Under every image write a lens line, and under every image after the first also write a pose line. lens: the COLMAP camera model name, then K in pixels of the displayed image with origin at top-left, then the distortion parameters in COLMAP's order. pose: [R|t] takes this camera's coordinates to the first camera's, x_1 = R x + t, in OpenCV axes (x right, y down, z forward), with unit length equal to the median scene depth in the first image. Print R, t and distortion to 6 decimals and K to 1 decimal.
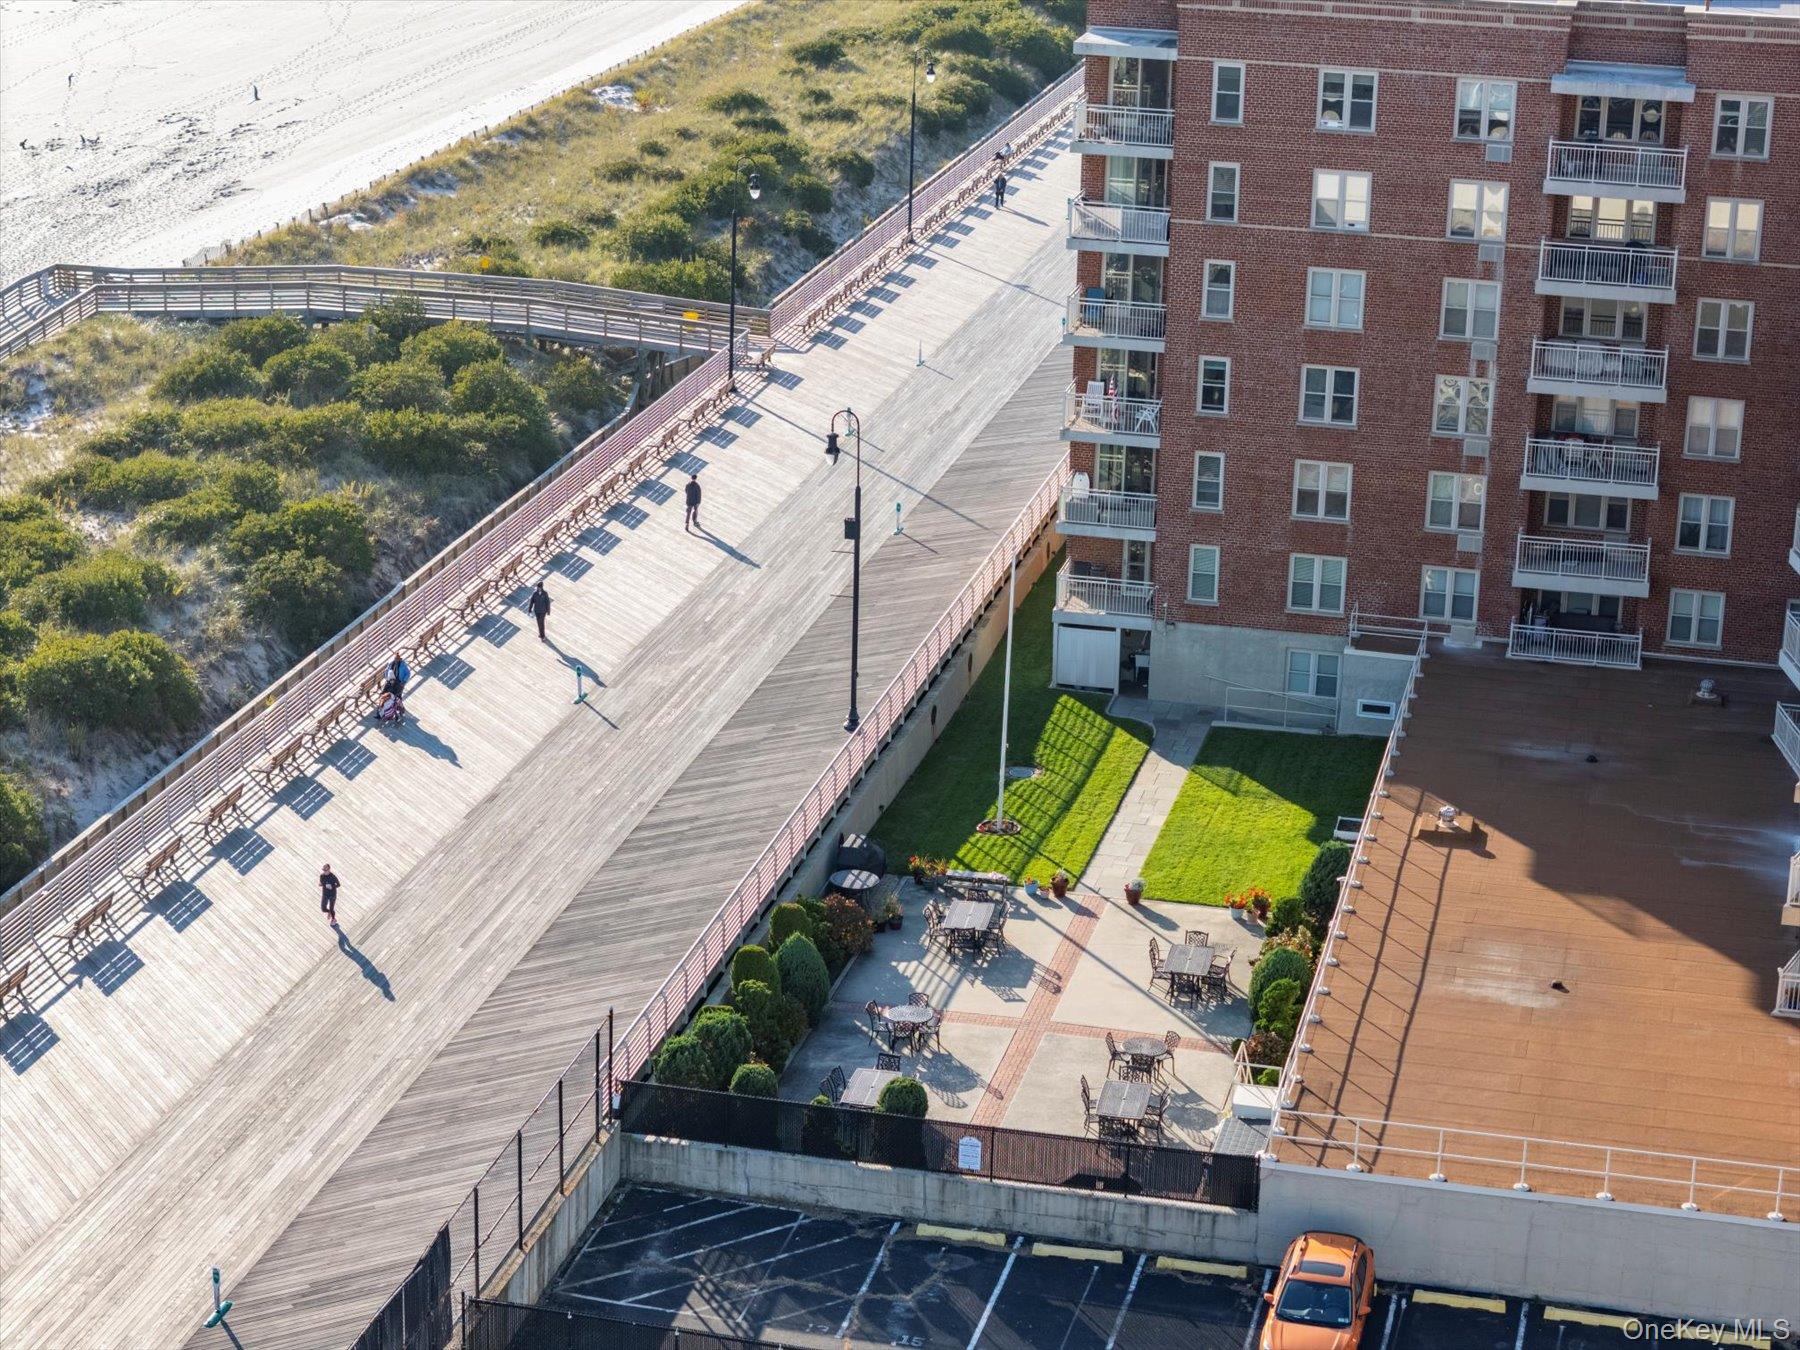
lens RADIAL K [[3688.5, 0, 900.0], [0, 3688.5, 675.0], [0, 0, 1]] dist [-0.274738, 0.270274]
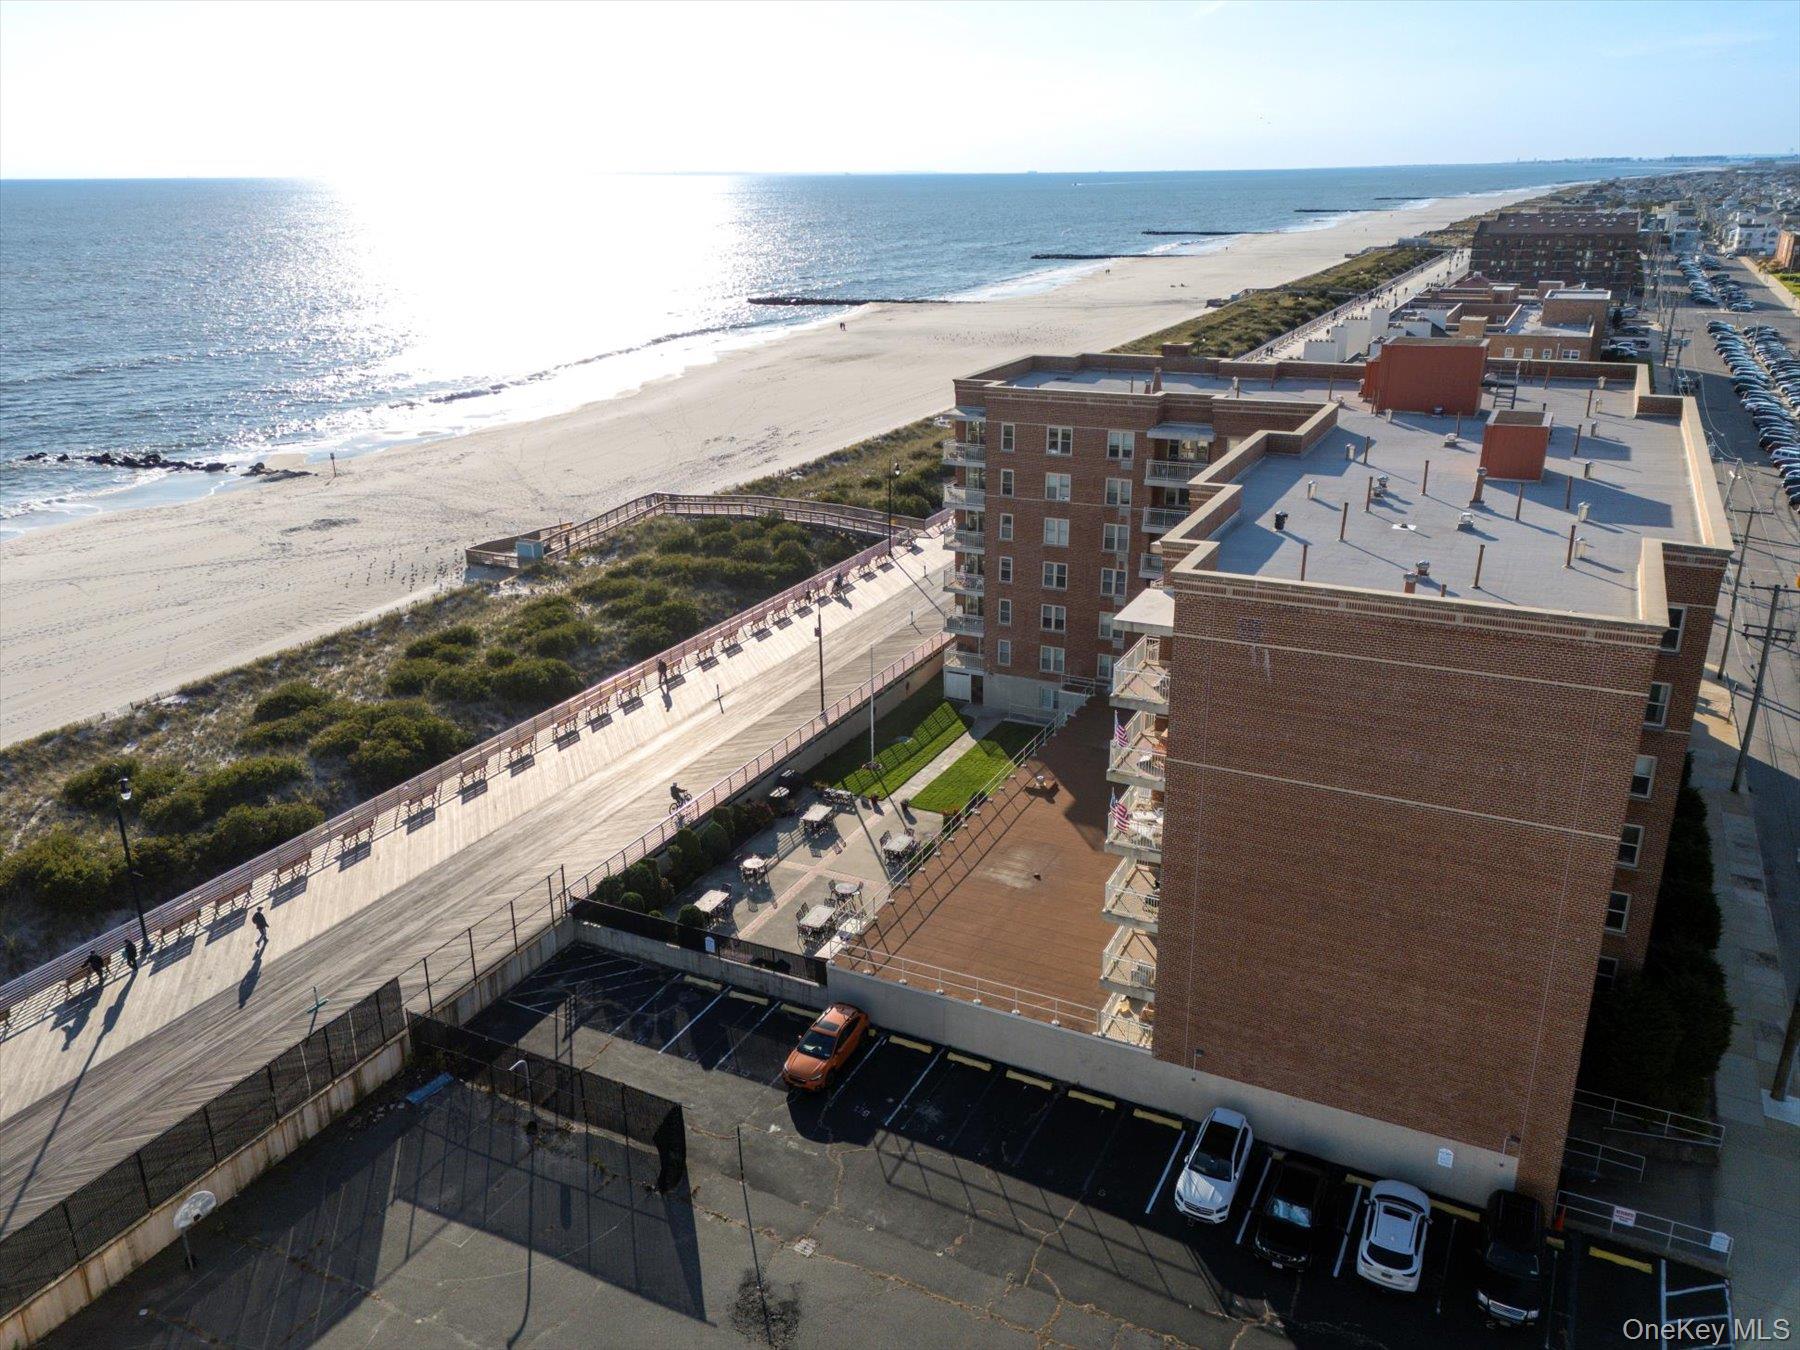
lens RADIAL K [[1368.9, 0, 900.0], [0, 1368.9, 675.0], [0, 0, 1]] dist [0.069707, -0.071497]
pose [[0.972730, 0.044389, -0.227651, 0.220795], [-0.036214, 0.998545, 0.039963, -0.046752], [0.229094, -0.030629, 0.972922, 0.175390]]
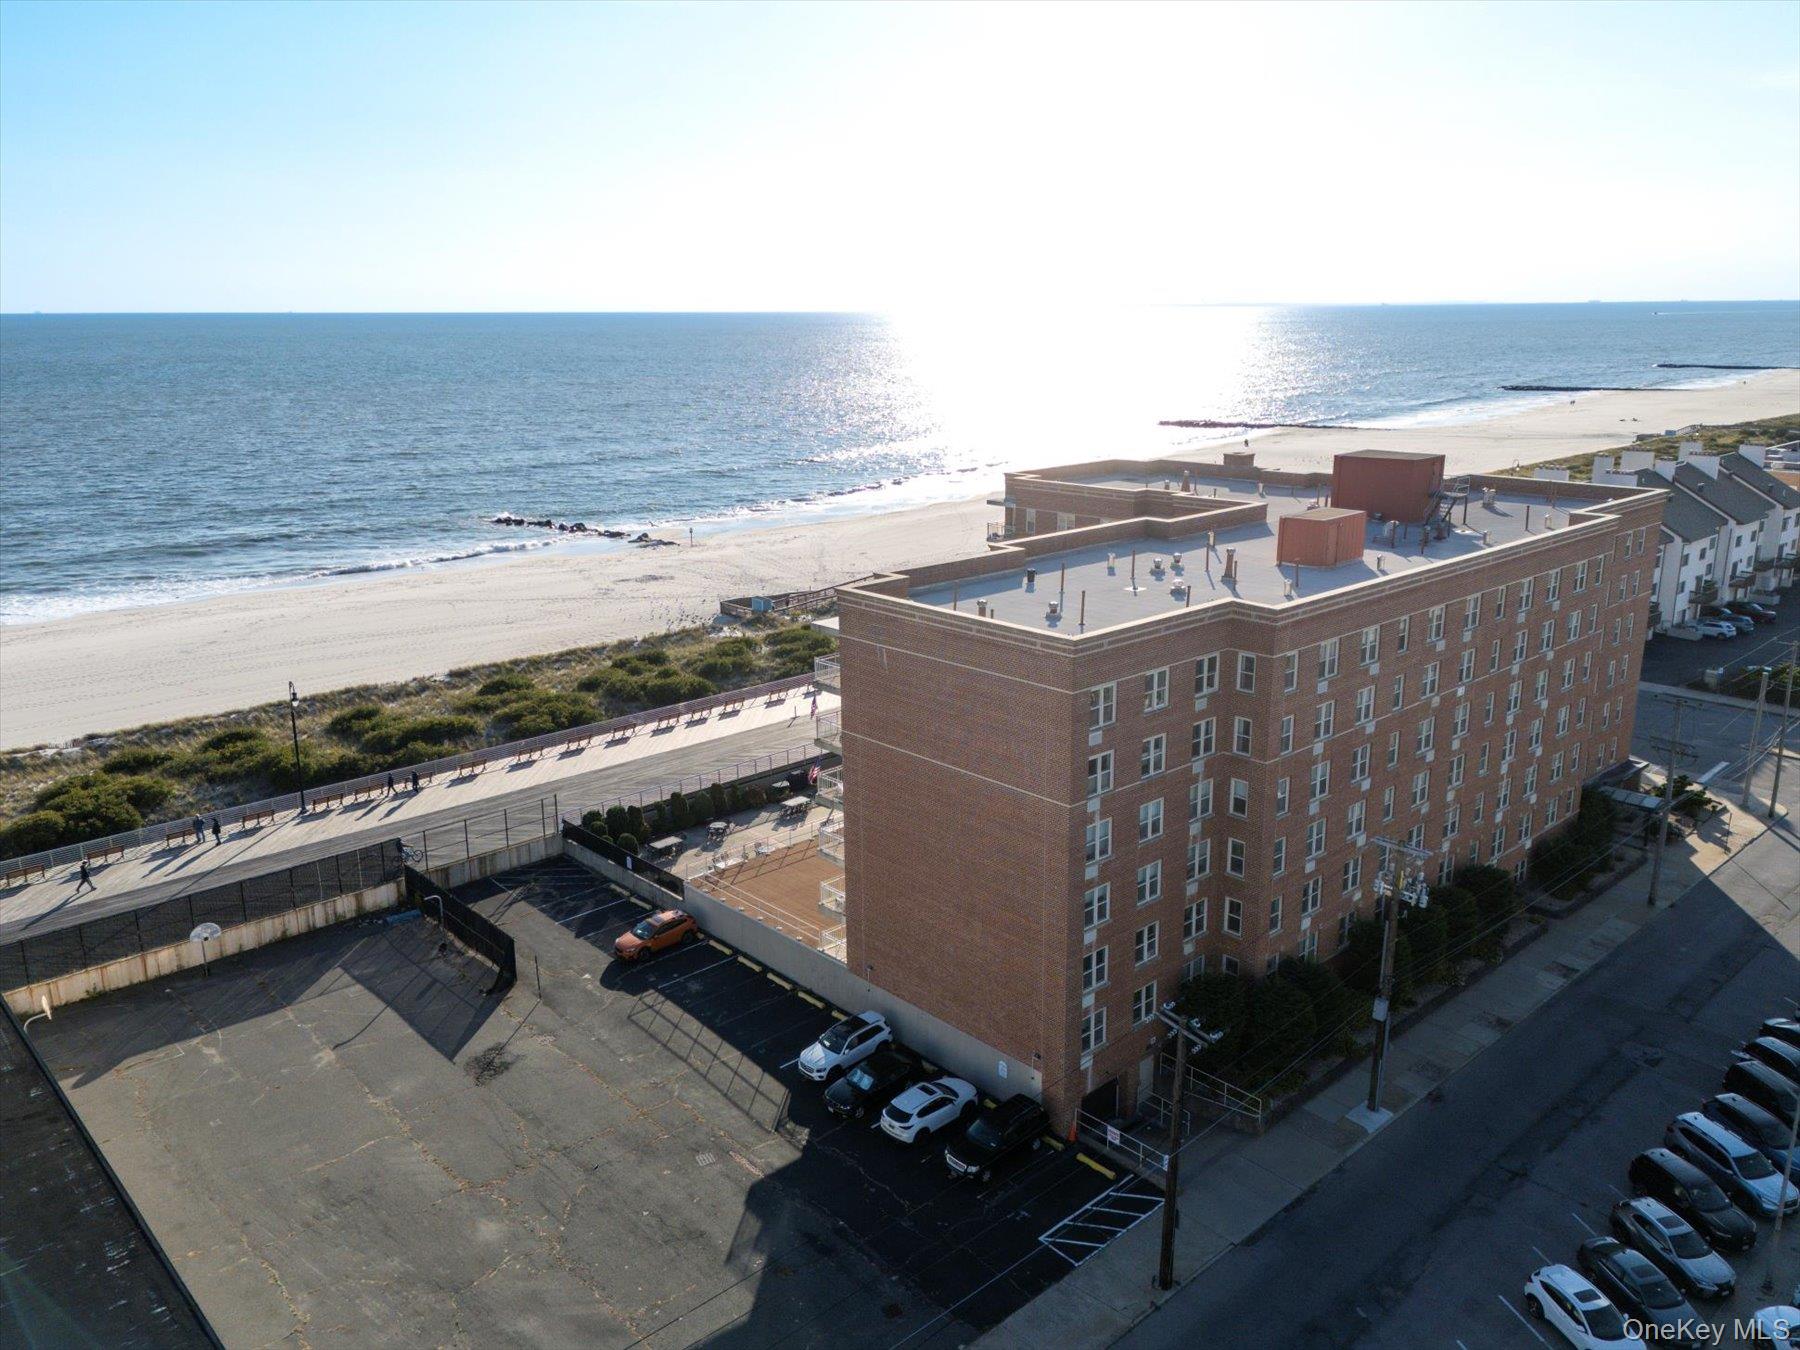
lens RADIAL K [[1368.9, 0, 900.0], [0, 1368.9, 675.0], [0, 0, 1]] dist [0.069707, -0.071497]
pose [[0.826924, 0.113966, -0.550644, 0.562680], [-0.145372, 0.989284, -0.013561, -0.023645], [0.543198, 0.091263, 0.834630, 0.141608]]
